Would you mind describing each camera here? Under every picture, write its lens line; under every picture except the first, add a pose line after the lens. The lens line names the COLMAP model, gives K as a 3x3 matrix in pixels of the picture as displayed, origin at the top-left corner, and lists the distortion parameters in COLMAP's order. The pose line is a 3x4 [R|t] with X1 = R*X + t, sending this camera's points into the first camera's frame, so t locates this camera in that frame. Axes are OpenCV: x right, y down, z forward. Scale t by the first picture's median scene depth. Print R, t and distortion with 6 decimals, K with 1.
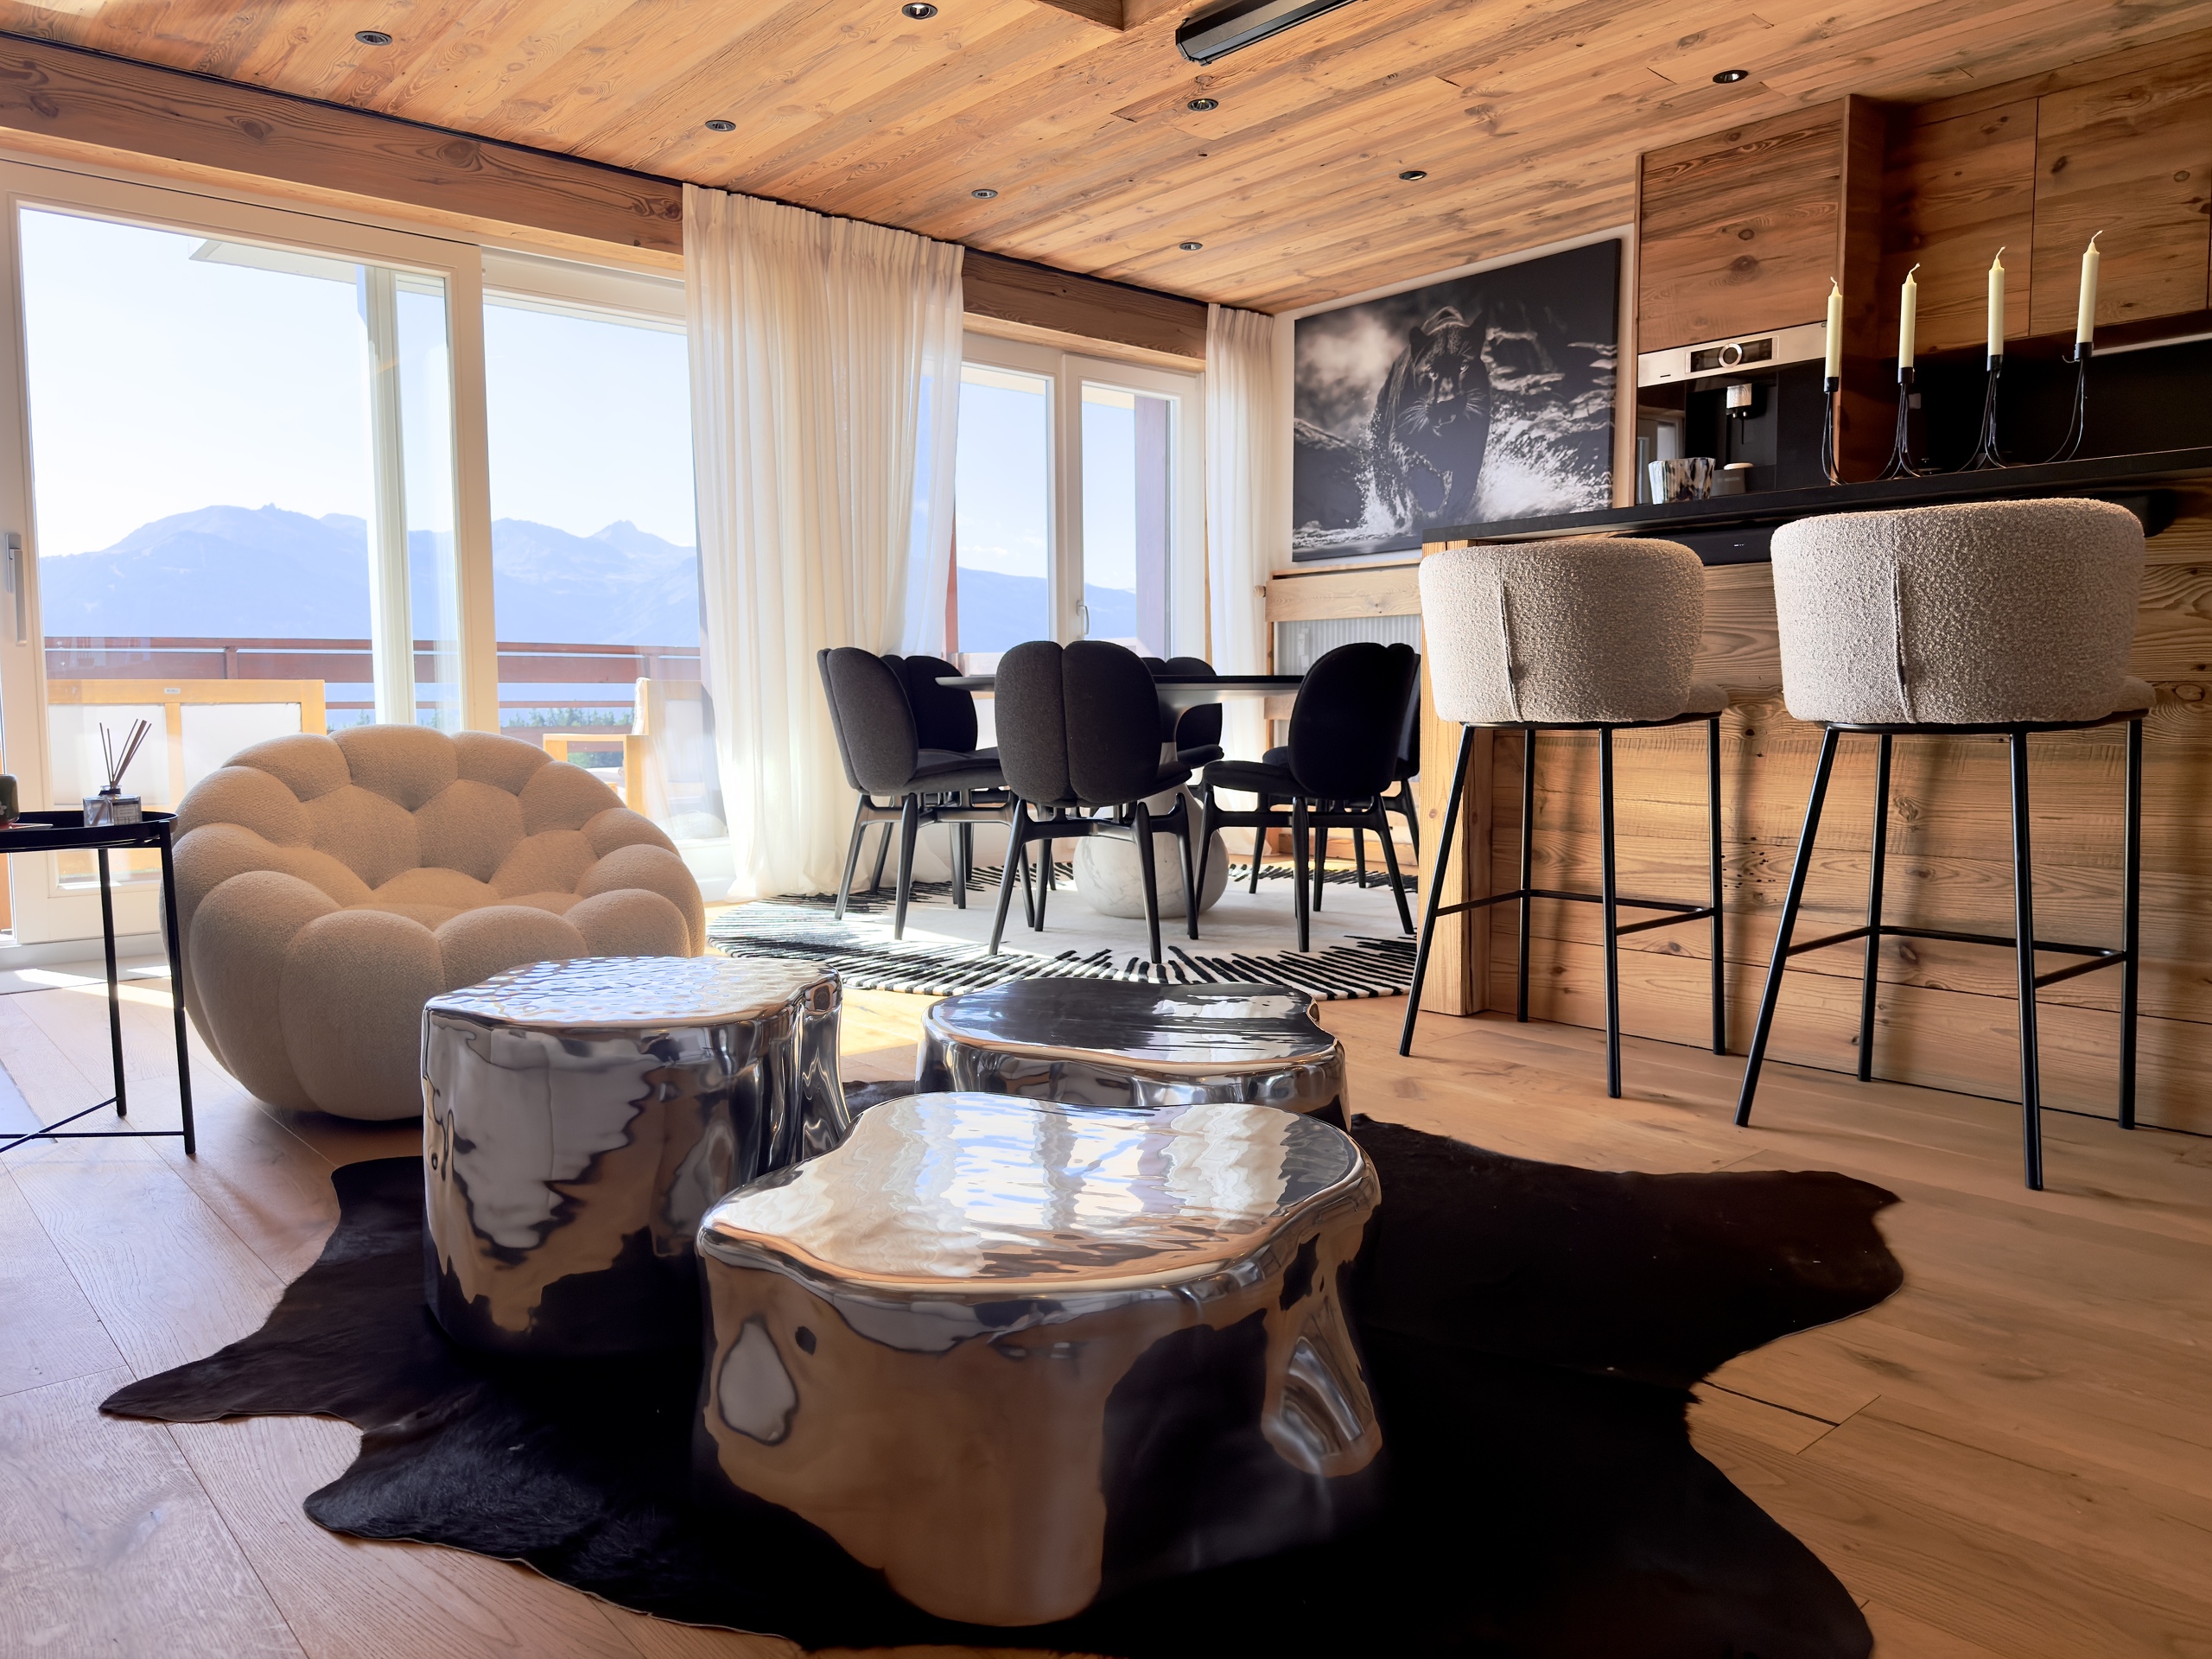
lens RADIAL K [[1553.2, 0, 1110.0], [0, 1553.2, 837.6], [0, 0, 1]] dist [0.054174, -0.060539]
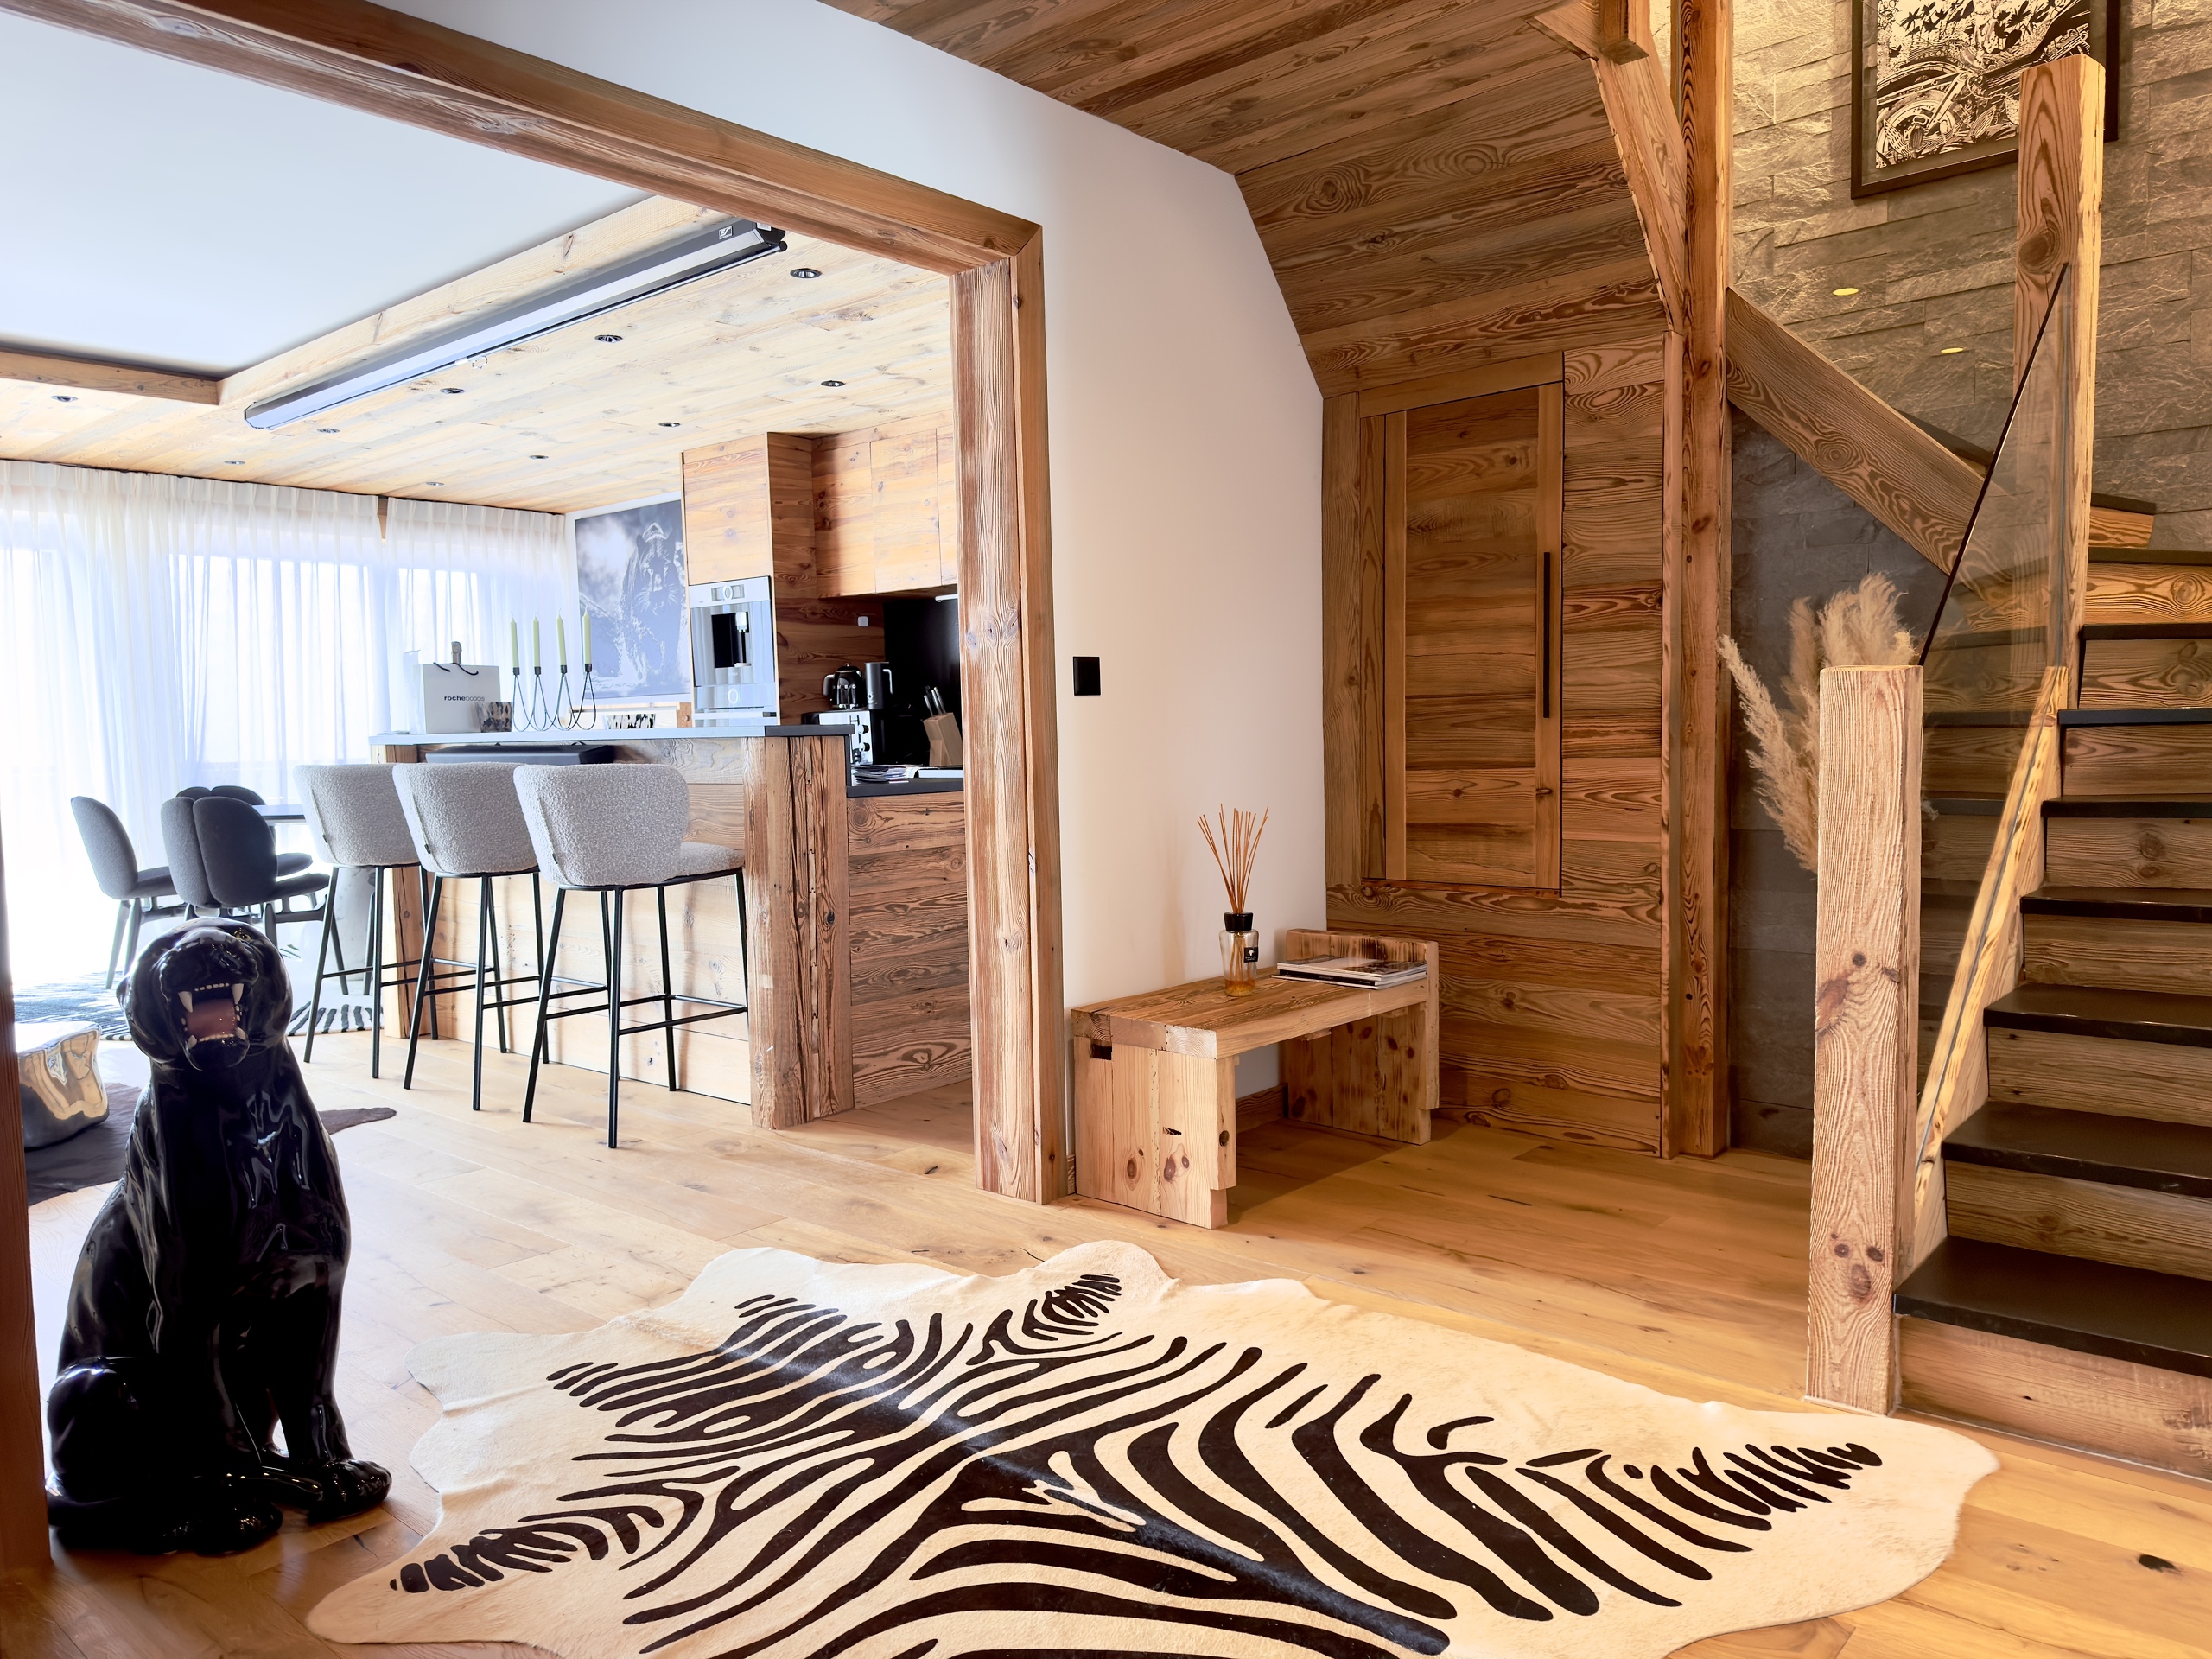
lens RADIAL K [[1567.1, 0, 1161.6], [0, 1567.1, 838.8], [0, 0, 1]] dist [-0.002520, -0.027649]
pose [[0.986533, -0.023462, 0.161874, 0.622992], [0.028005, 0.999274, -0.025841, -0.023044], [-0.161150, 0.030026, 0.986473, -0.602716]]
